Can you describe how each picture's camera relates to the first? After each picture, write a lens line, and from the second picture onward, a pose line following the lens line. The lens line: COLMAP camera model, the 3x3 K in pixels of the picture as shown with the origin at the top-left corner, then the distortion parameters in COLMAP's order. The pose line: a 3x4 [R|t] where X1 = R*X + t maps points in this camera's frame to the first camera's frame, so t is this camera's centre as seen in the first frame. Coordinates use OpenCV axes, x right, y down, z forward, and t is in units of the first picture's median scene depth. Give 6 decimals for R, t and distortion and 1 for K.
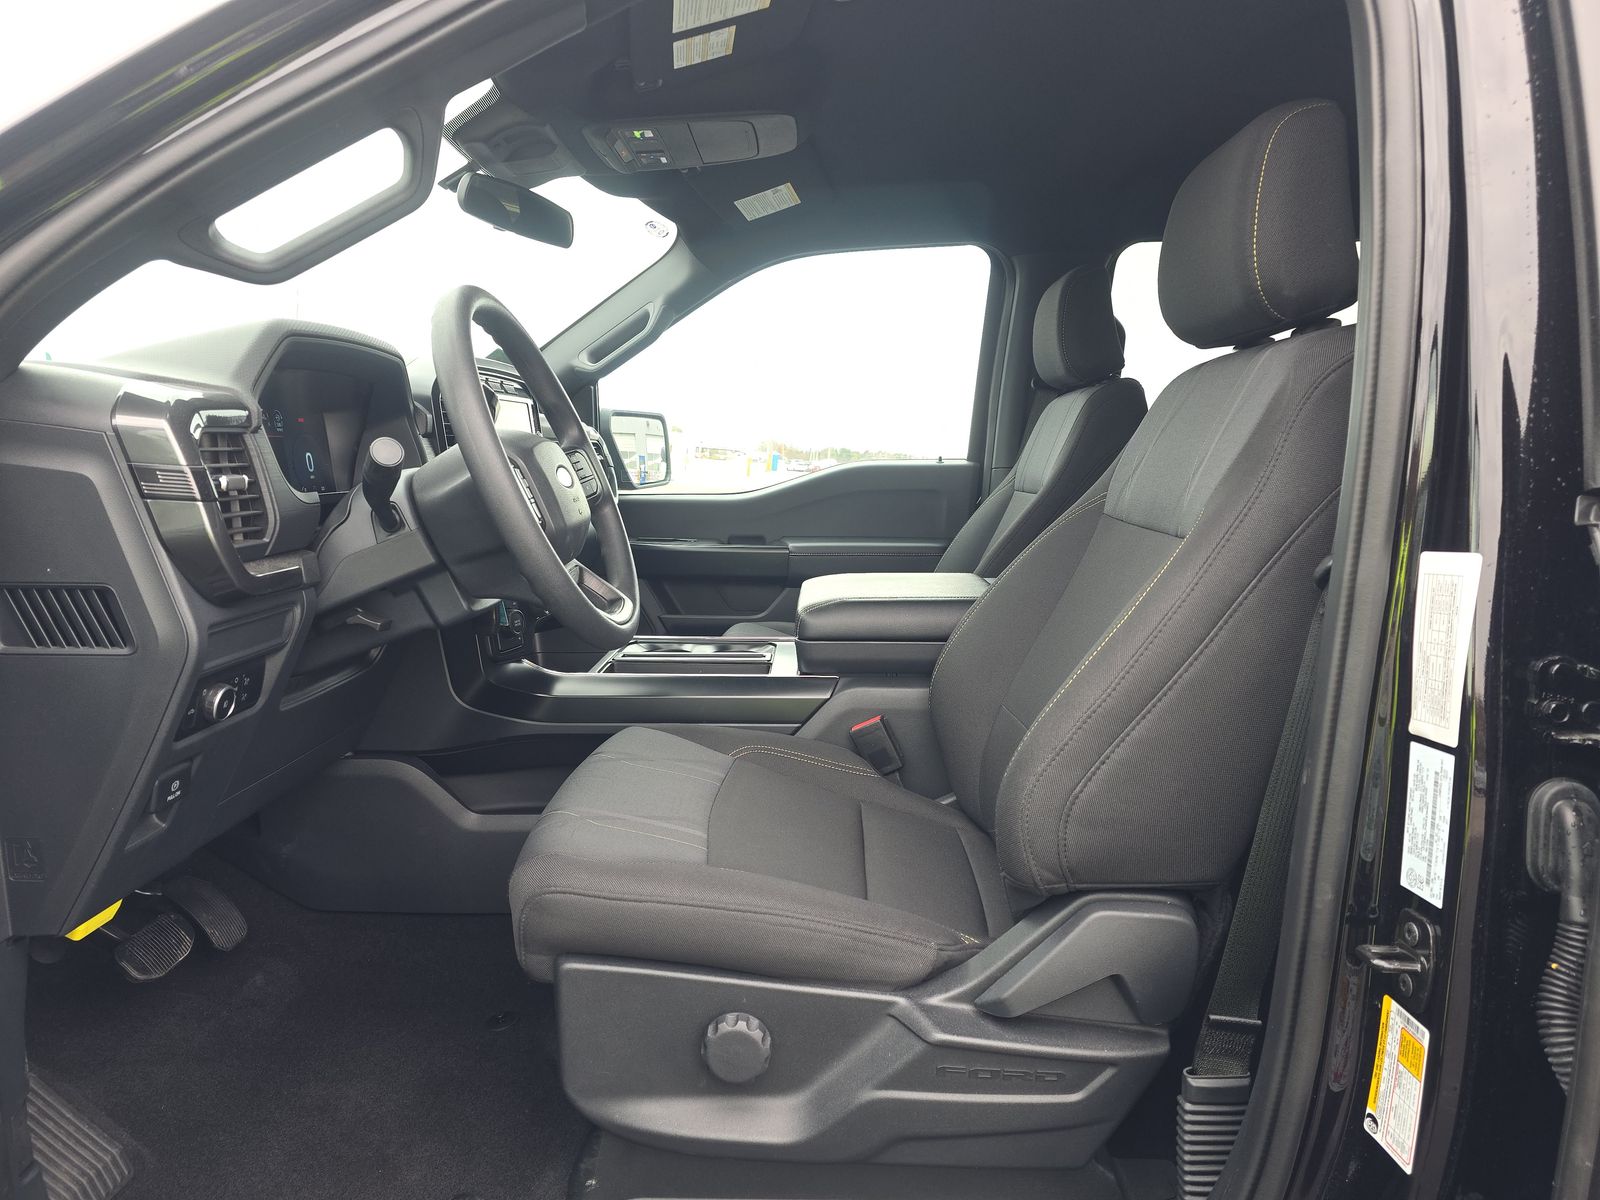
lens RADIAL K [[1077.1, 0, 797.7], [0, 1077.1, 625.3], [0, 0, 1]] dist [0.041800, -0.027670]
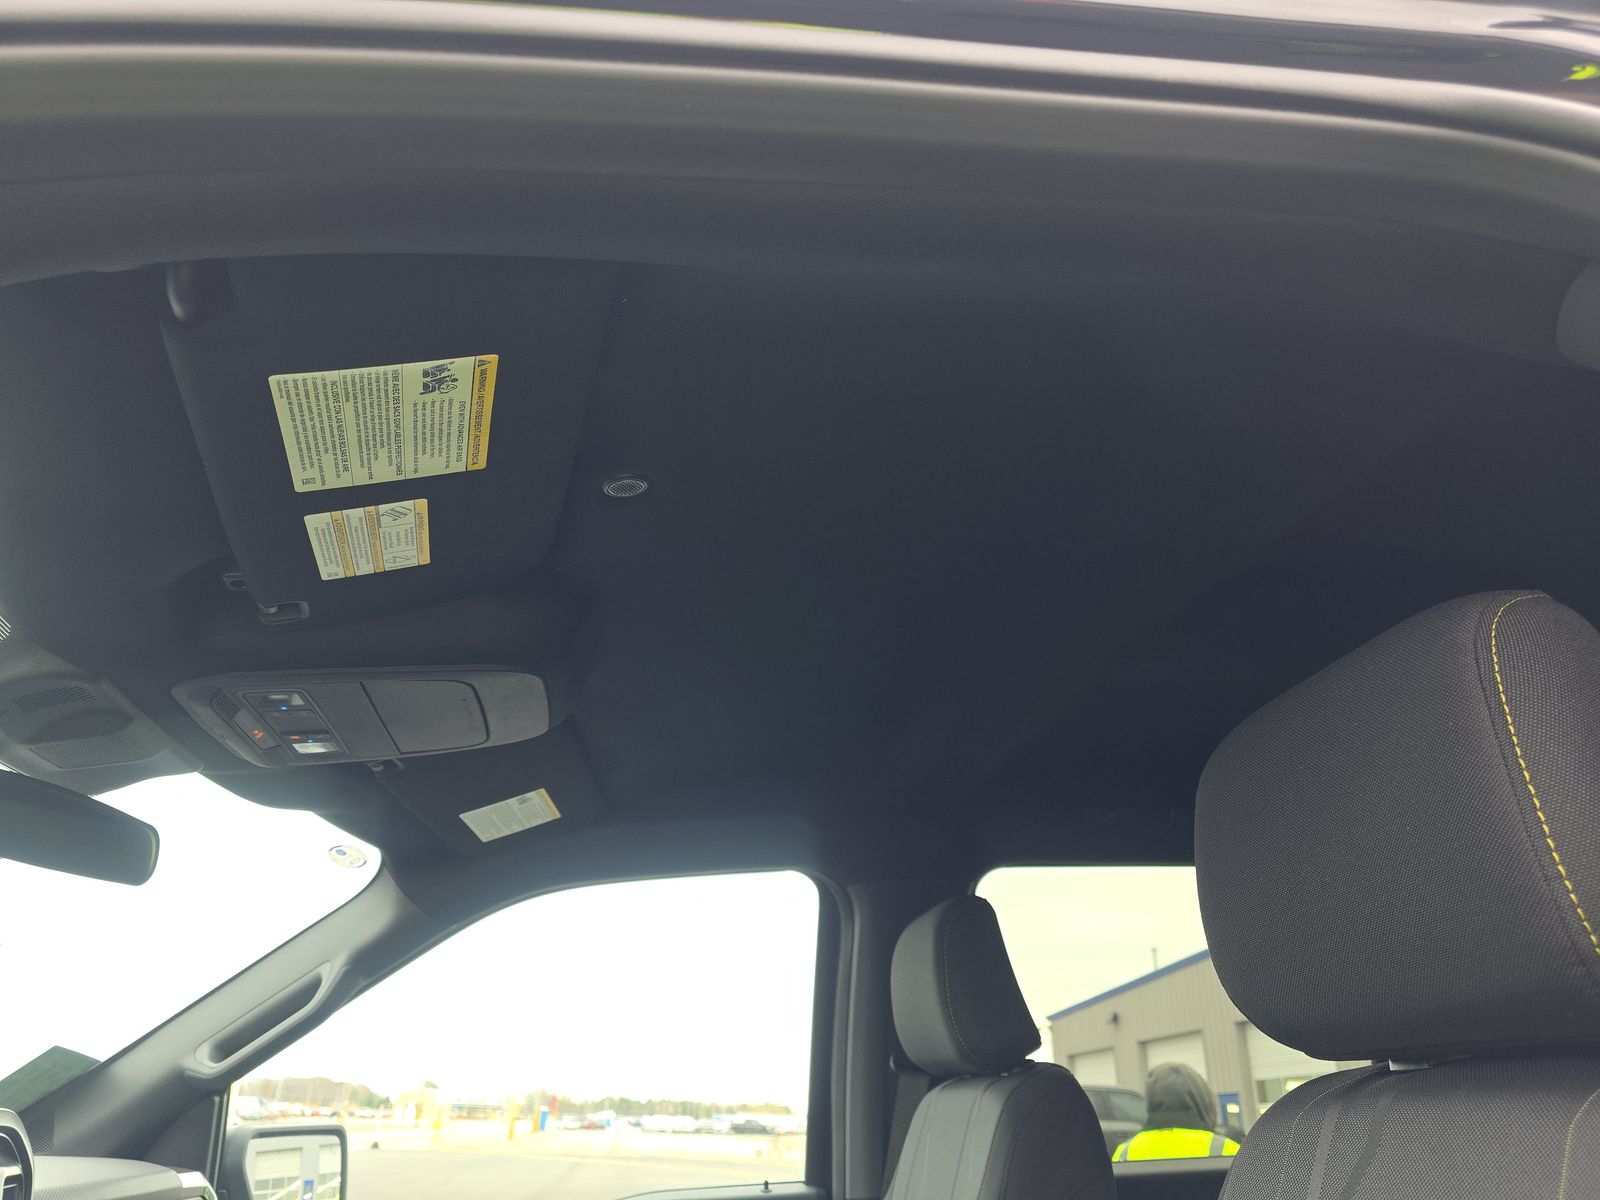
lens RADIAL K [[1077.1, 0, 797.7], [0, 1077.1, 625.3], [0, 0, 1]] dist [0.041800, -0.027670]
pose [[0.981193, 0.031294, 0.190476, 0.017329], [0.076031, 0.844347, -0.530376, -0.116292], [-0.177426, 0.534883, 0.826088, 0.342888]]
